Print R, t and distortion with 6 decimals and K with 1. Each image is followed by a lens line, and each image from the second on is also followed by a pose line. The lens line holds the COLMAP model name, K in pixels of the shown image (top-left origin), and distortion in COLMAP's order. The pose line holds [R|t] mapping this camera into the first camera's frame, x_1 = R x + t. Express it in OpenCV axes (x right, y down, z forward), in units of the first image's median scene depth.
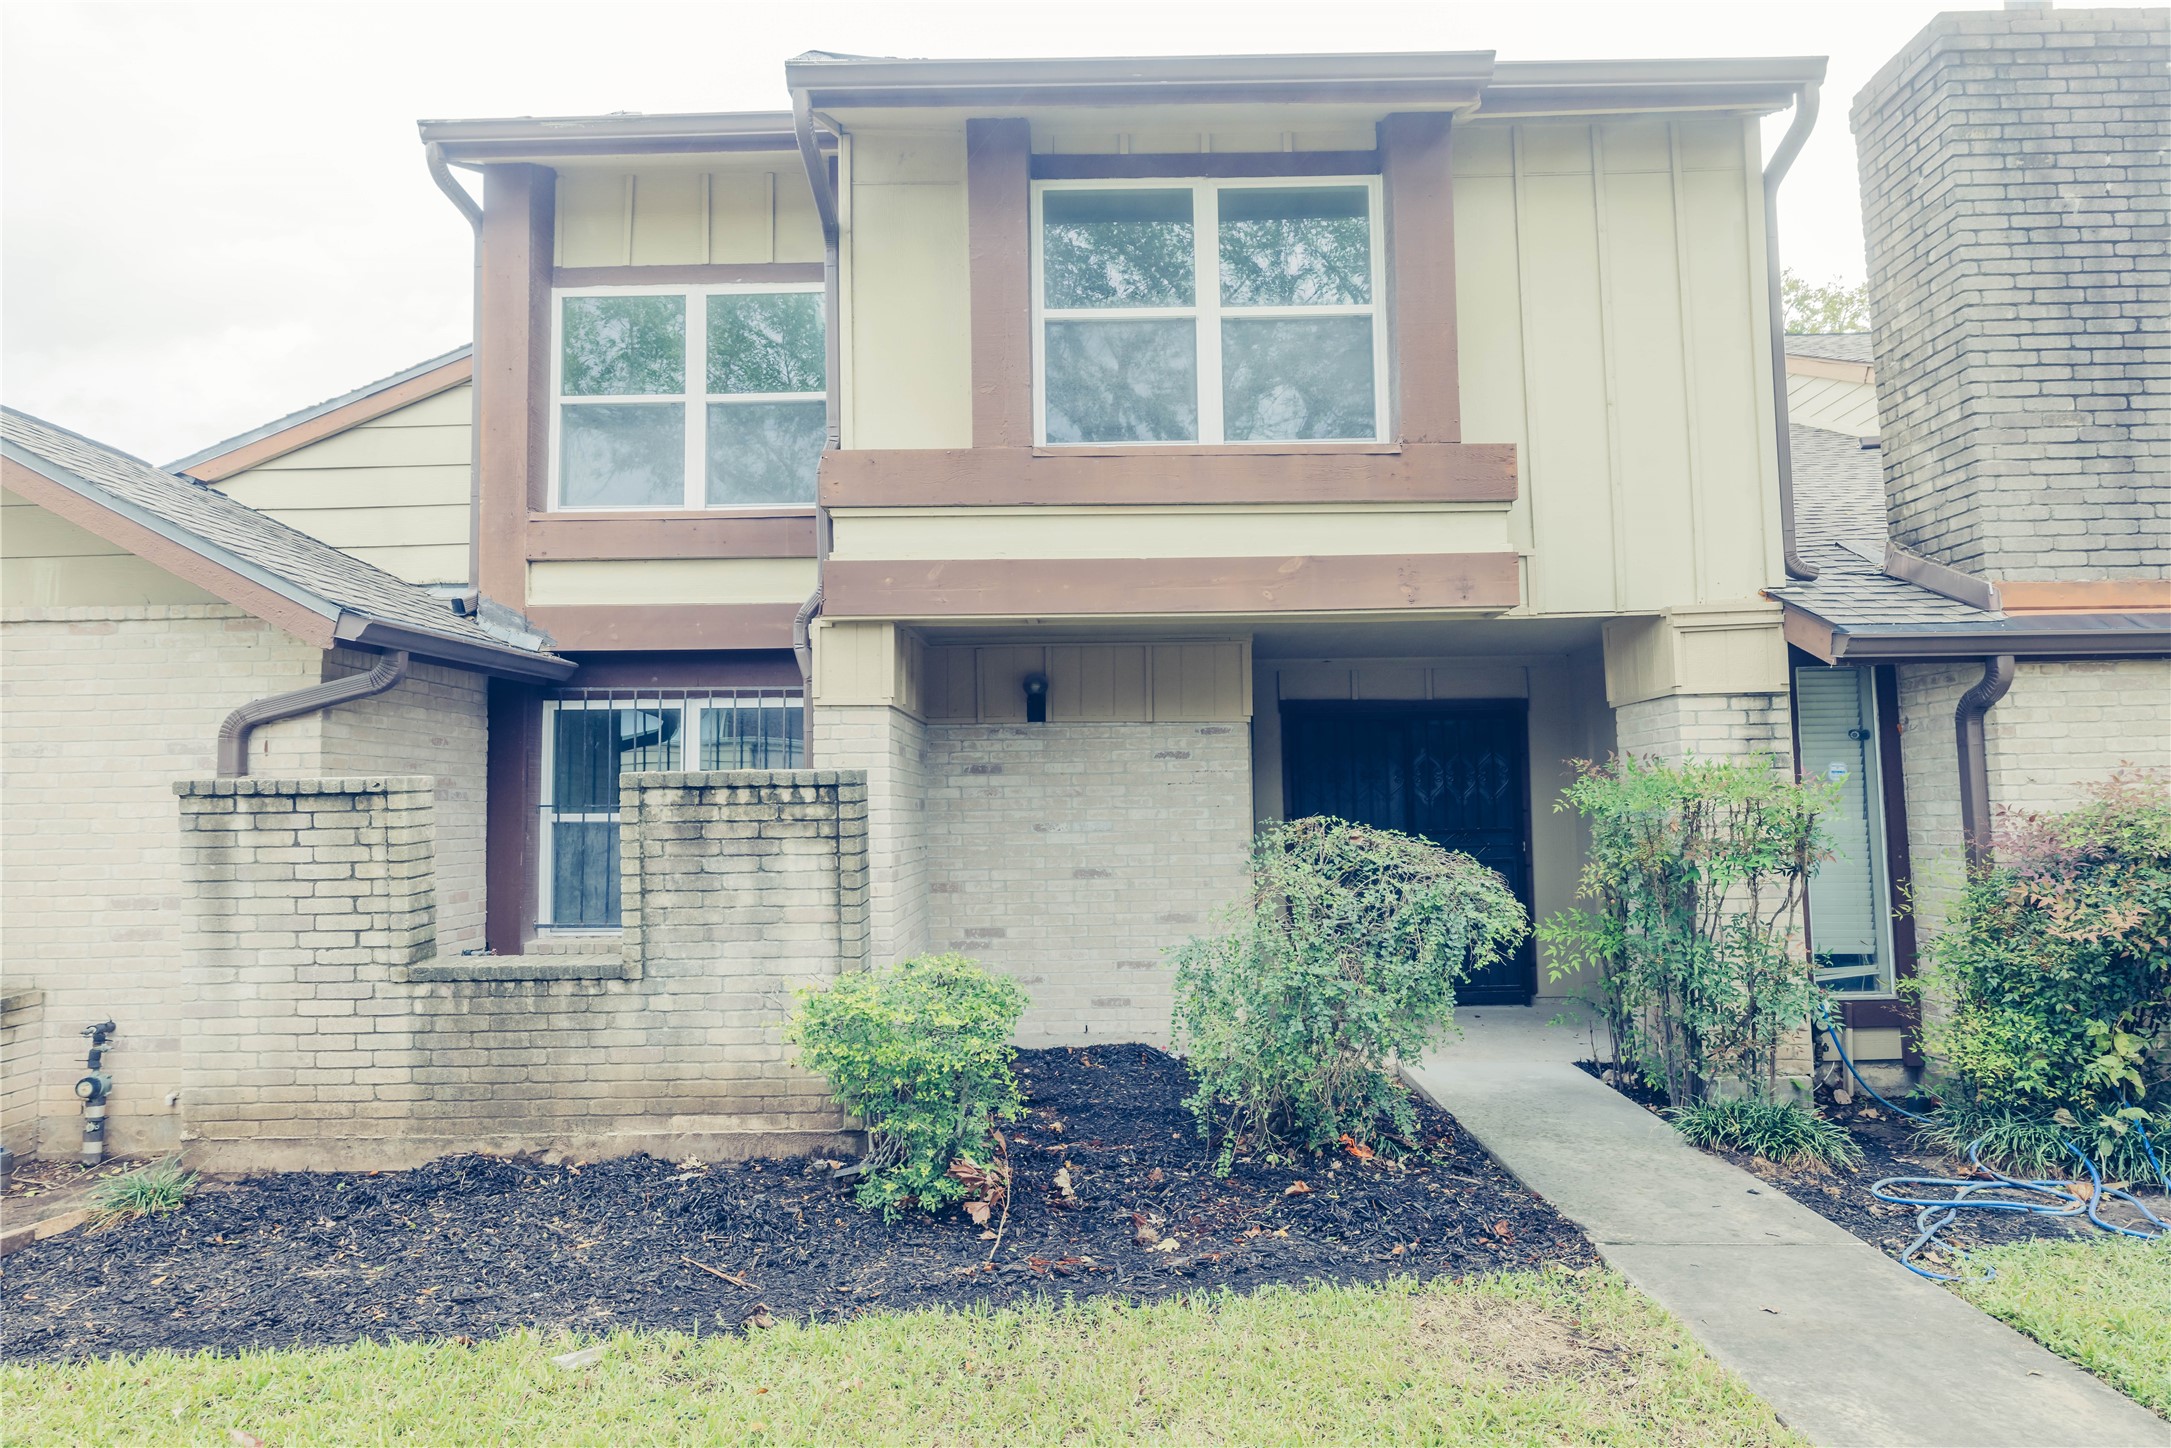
lens RADIAL K [[1301.4, 0, 1087.9], [0, 1301.4, 721.9], [0, 0, 1]] dist [0.001703, 0.000585]
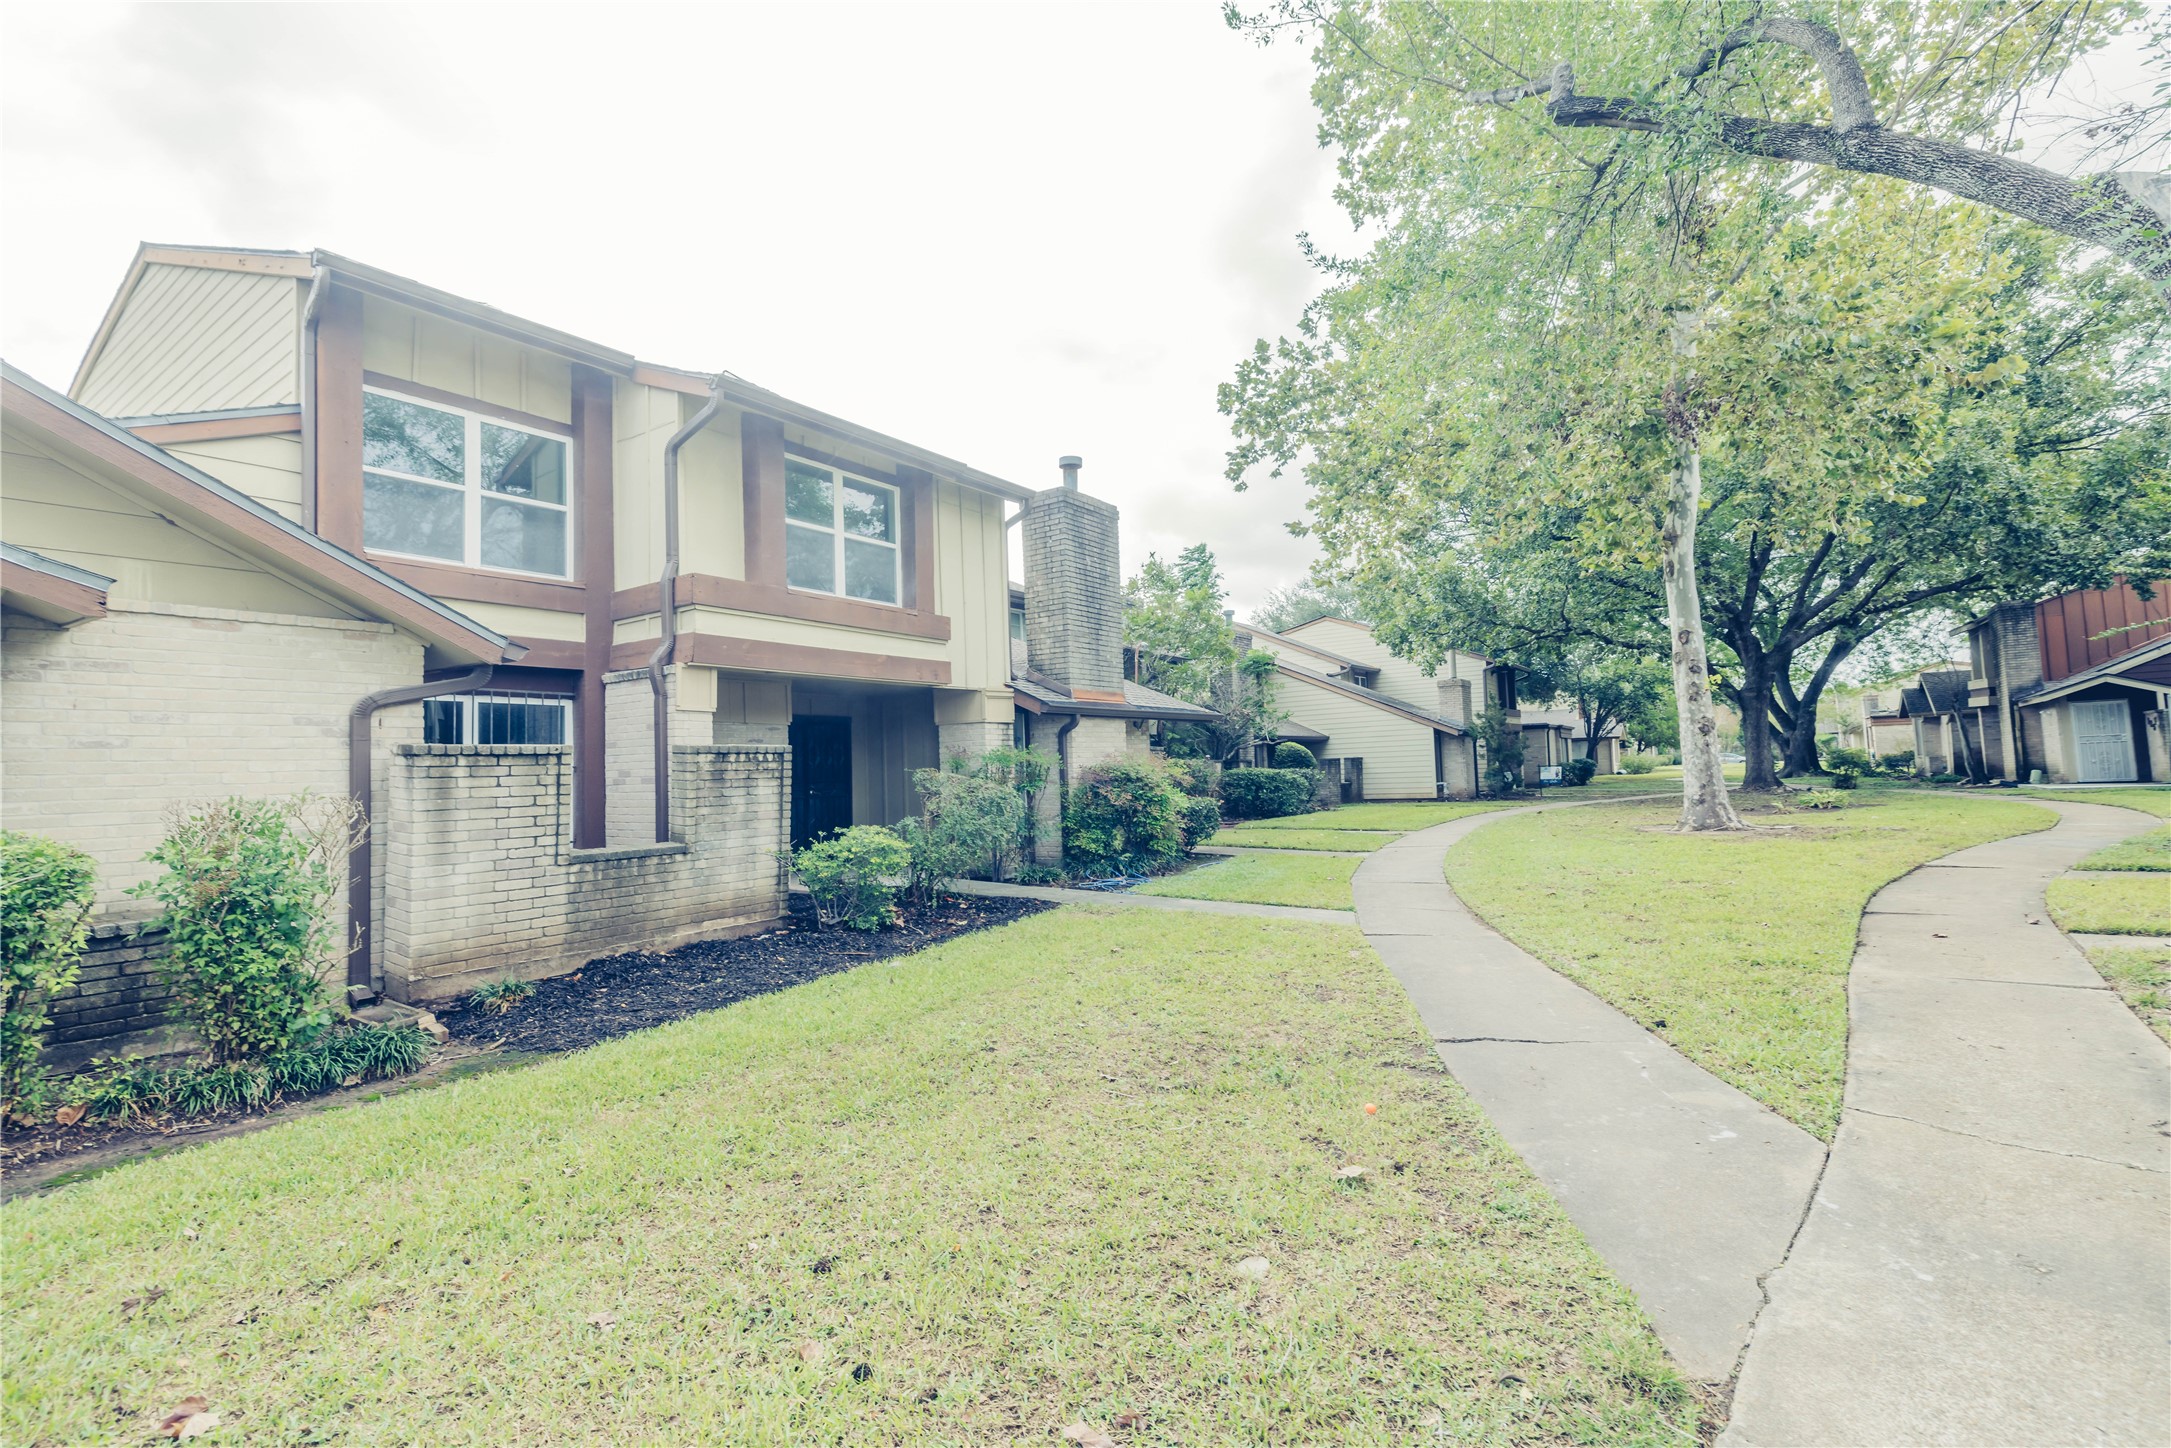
lens RADIAL K [[950.2, 0, 1088.2], [0, 950.2, 726.5], [0, 0, 1]] dist [-0.000941, -0.000263]
pose [[0.565822, 0.034809, 0.823793, -1.168460], [-0.037205, 0.999169, -0.016665, 0.013255], [-0.823688, -0.021220, 0.566646, -0.270702]]
